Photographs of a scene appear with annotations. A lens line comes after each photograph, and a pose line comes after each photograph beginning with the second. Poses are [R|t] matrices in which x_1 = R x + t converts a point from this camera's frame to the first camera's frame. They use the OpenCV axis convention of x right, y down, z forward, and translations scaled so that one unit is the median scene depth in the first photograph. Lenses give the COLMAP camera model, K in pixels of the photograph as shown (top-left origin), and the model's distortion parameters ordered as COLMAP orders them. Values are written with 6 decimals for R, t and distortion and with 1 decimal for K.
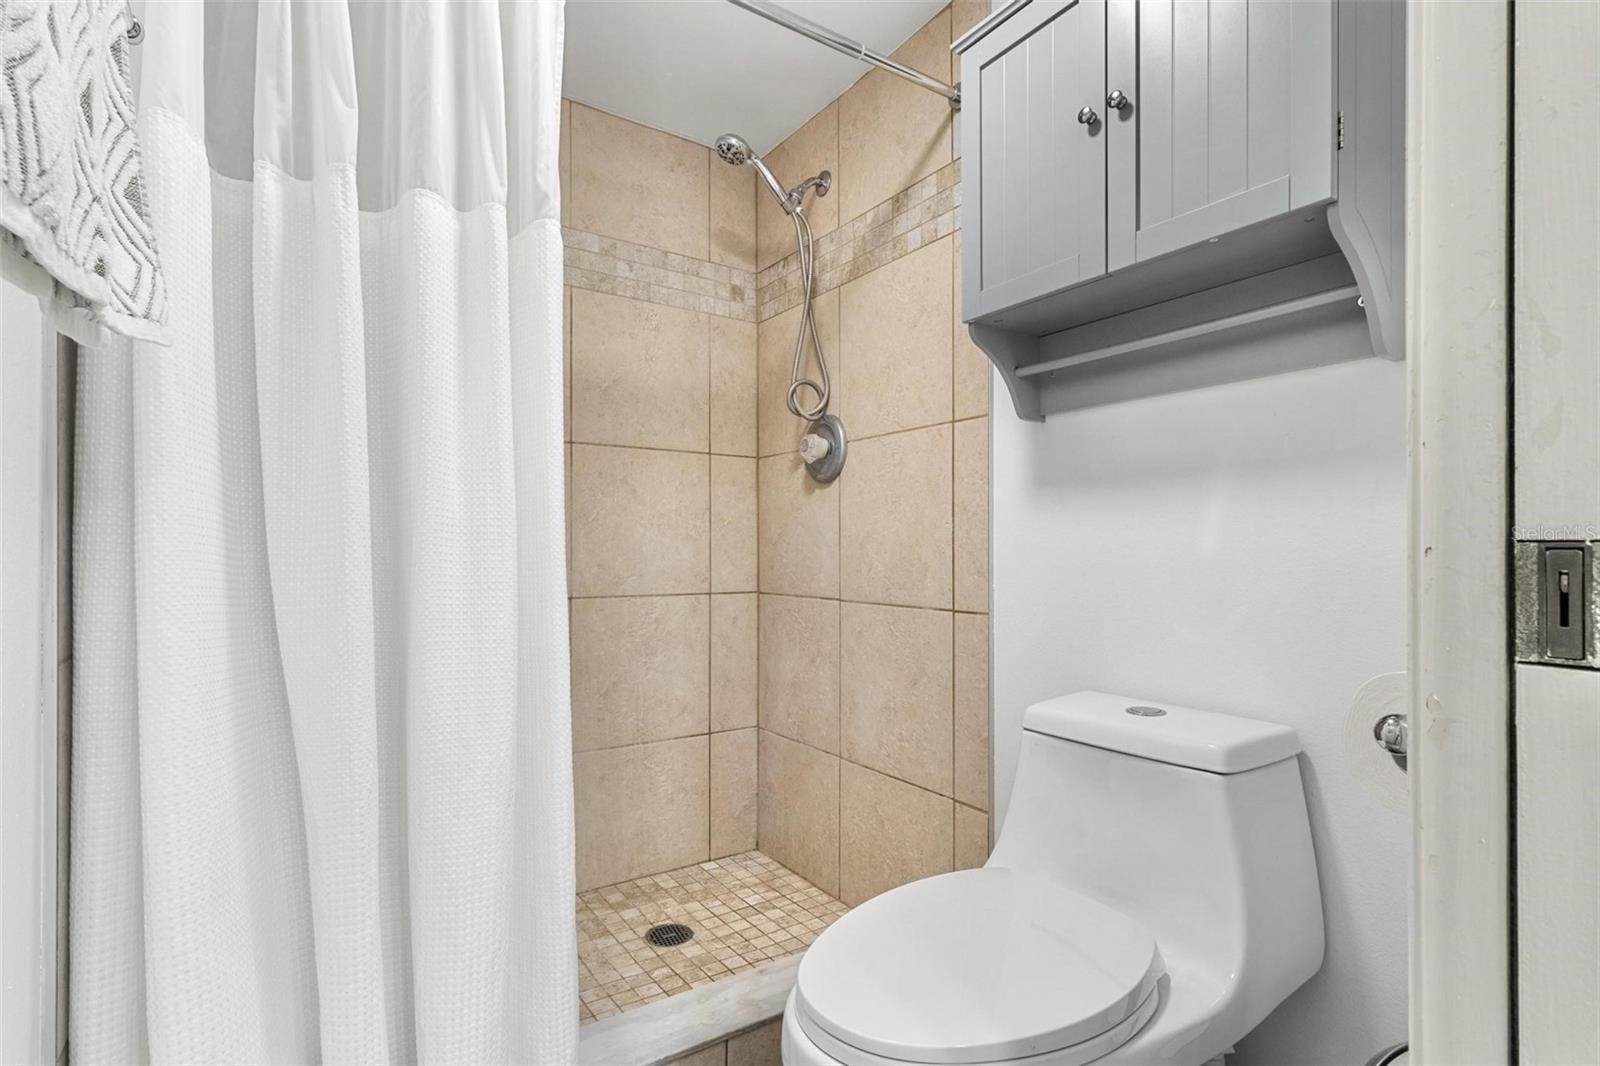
lens RADIAL K [[759.2, 0, 803.1], [0, 759.2, 538.7], [0, 0, 1]] dist [0.001711, 0.000797]
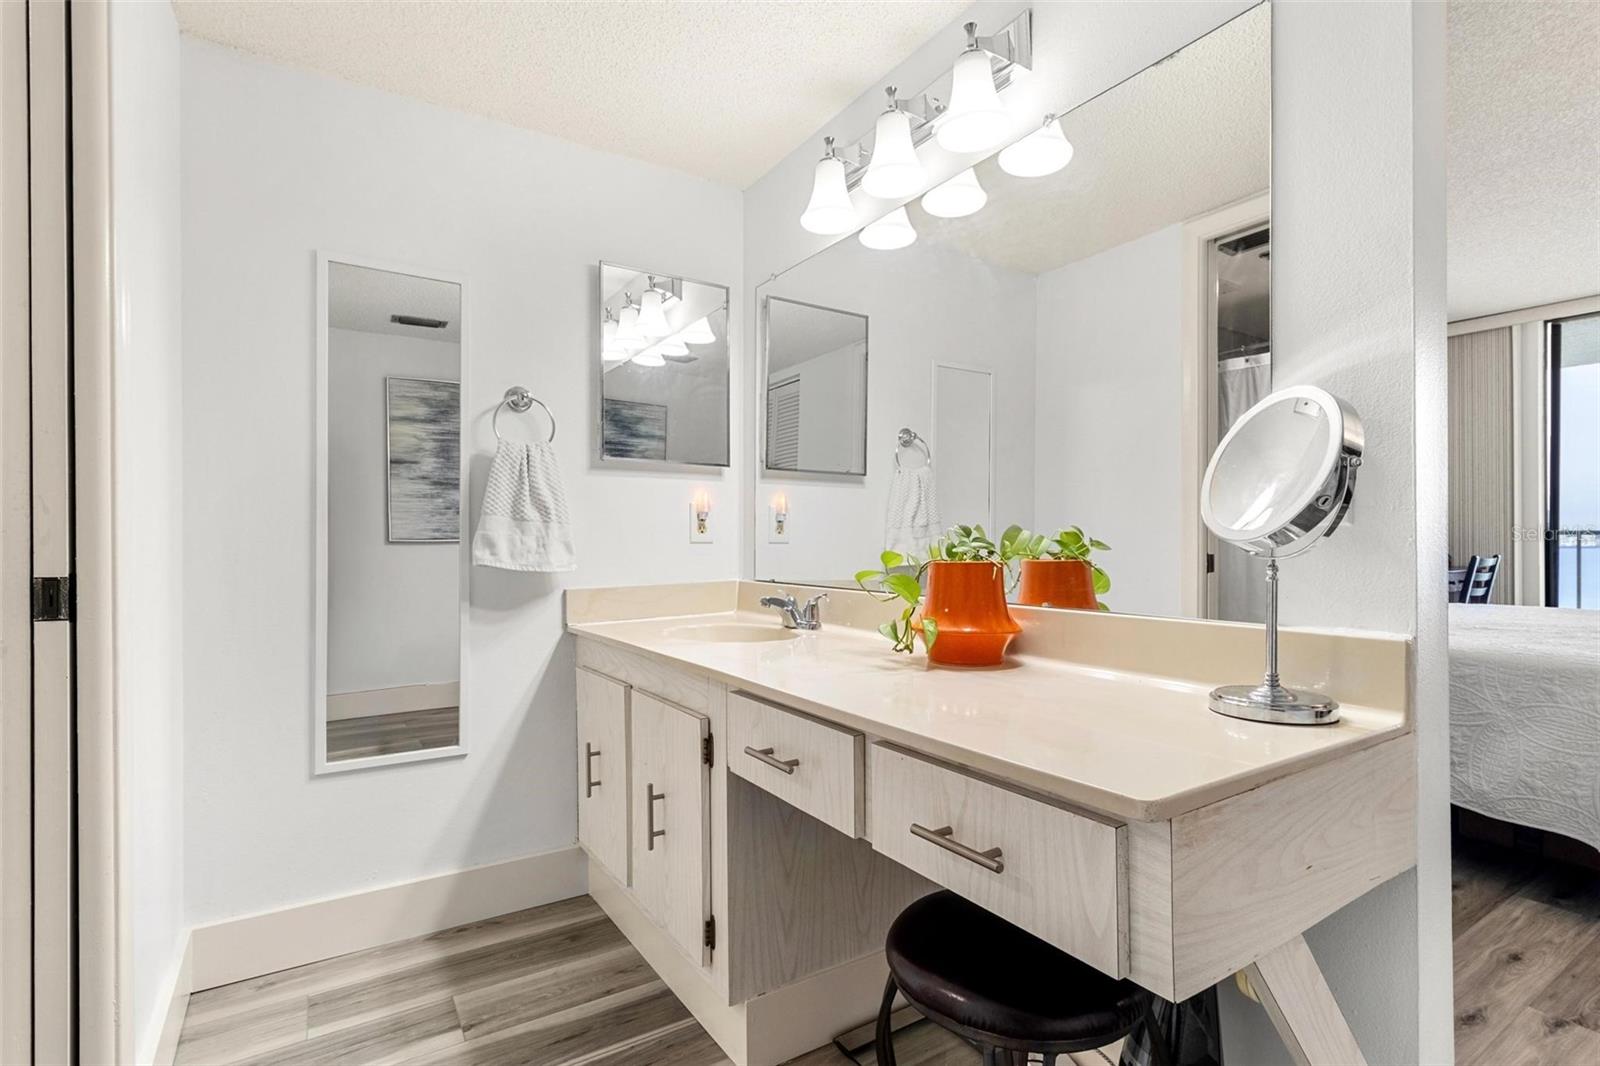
lens RADIAL K [[759.2, 0, 803.3], [0, 759.2, 541.7], [0, 0, 1]] dist [0.001711, 0.000797]
pose [[0.022582, 0.002307, 0.999742, -1.796269], [0.005971, 0.999979, -0.002442, -0.107645], [-0.999727, 0.006025, 0.022567, -1.891131]]
